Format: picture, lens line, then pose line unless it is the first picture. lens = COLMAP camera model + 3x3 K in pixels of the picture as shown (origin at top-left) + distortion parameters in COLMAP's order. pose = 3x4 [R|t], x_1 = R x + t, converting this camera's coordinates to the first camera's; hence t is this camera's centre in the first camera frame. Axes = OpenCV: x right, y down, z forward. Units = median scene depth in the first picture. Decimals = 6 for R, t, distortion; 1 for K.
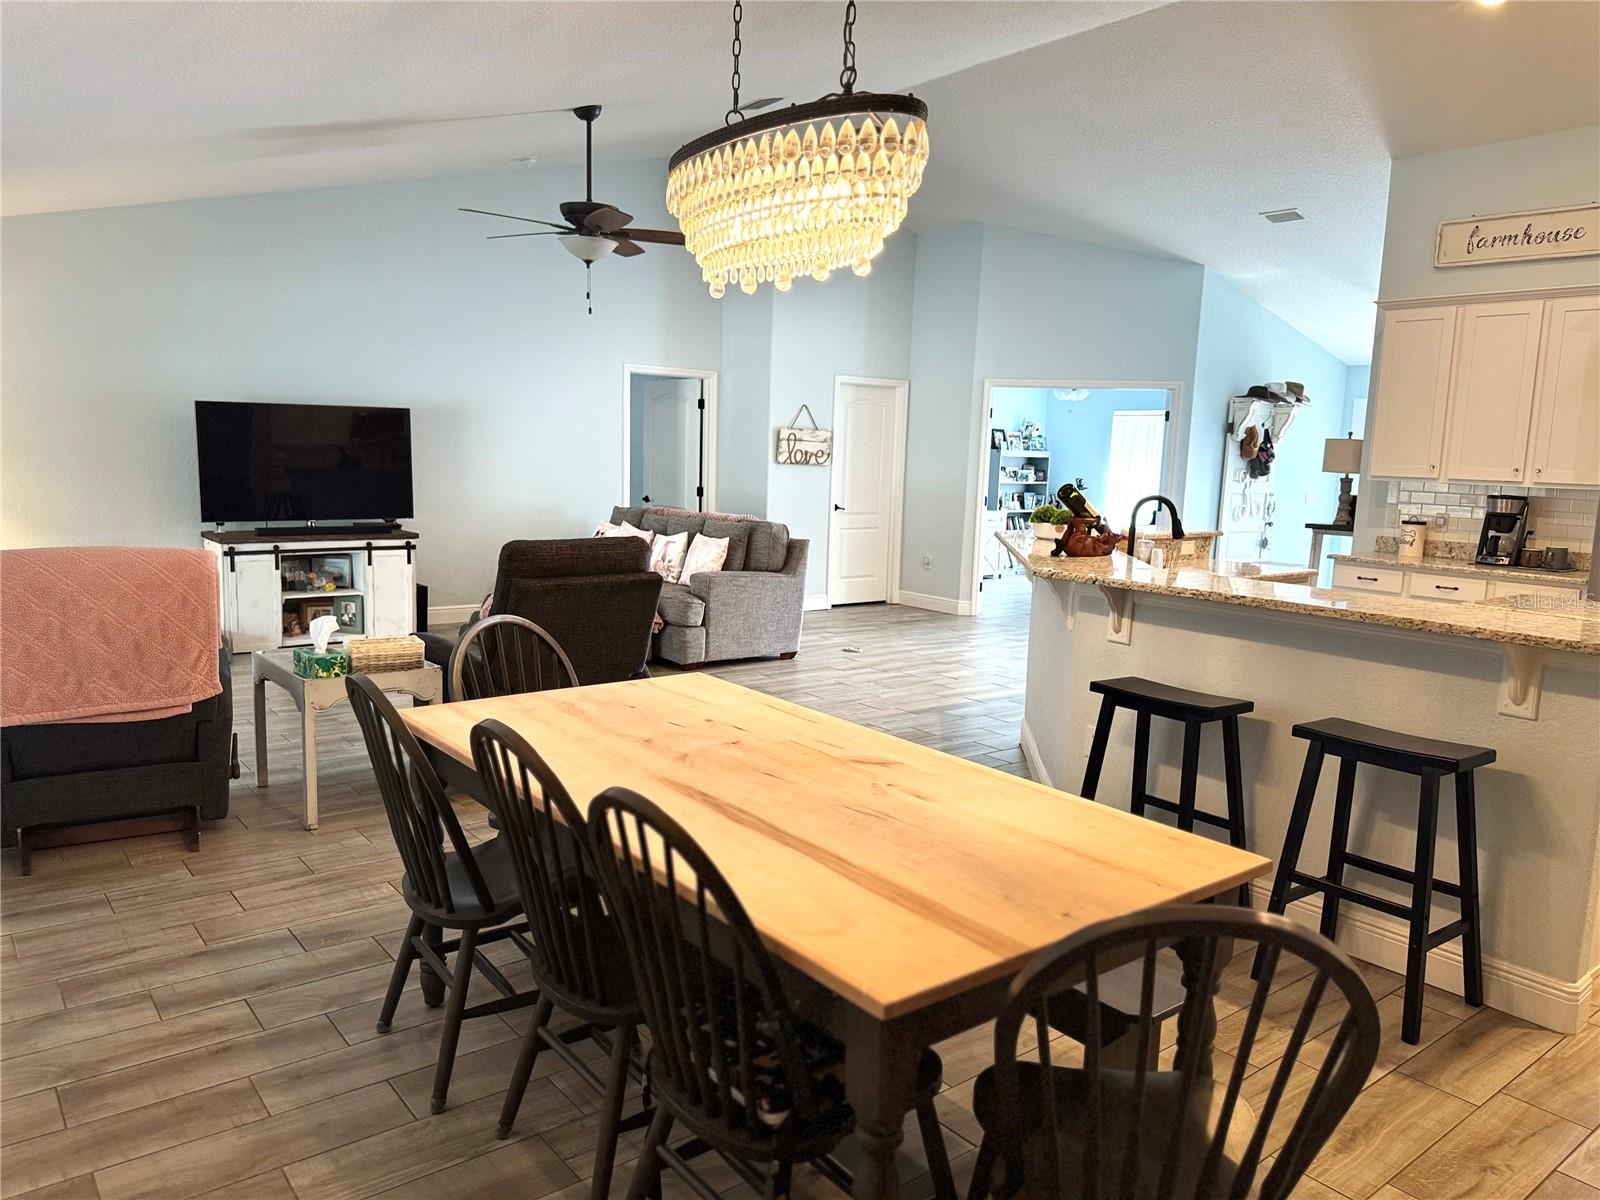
lens RADIAL K [[1123.6, 0, 800.0], [0, 1123.6, 600.0], [0, 0, 1]] dist [0.072743, -0.057256]
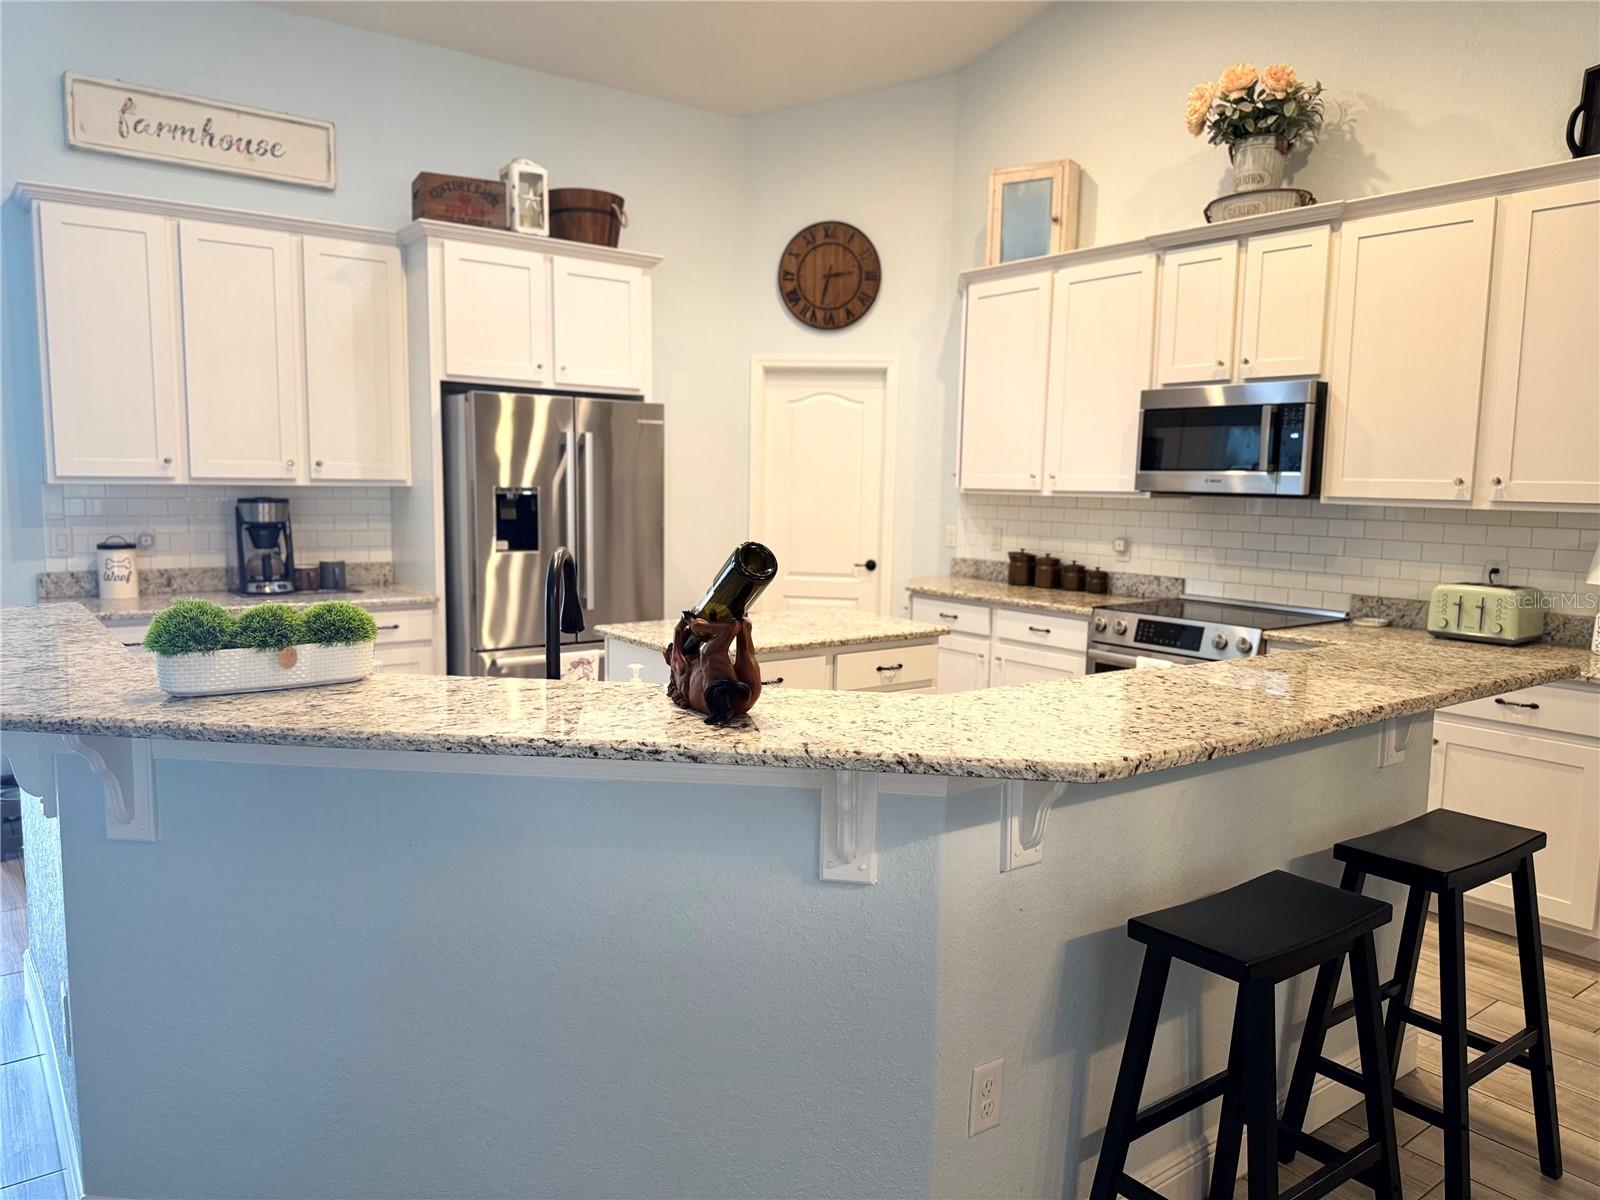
lens RADIAL K [[1143.4, 0, 800.0], [0, 1143.4, 600.0], [0, 0, 1]] dist [0.041875, -0.048990]
pose [[0.028762, -0.147096, 0.988704, -0.109992], [0.120161, 0.982449, 0.142670, -0.092046], [-0.992338, 0.114700, 0.045933, 0.644662]]
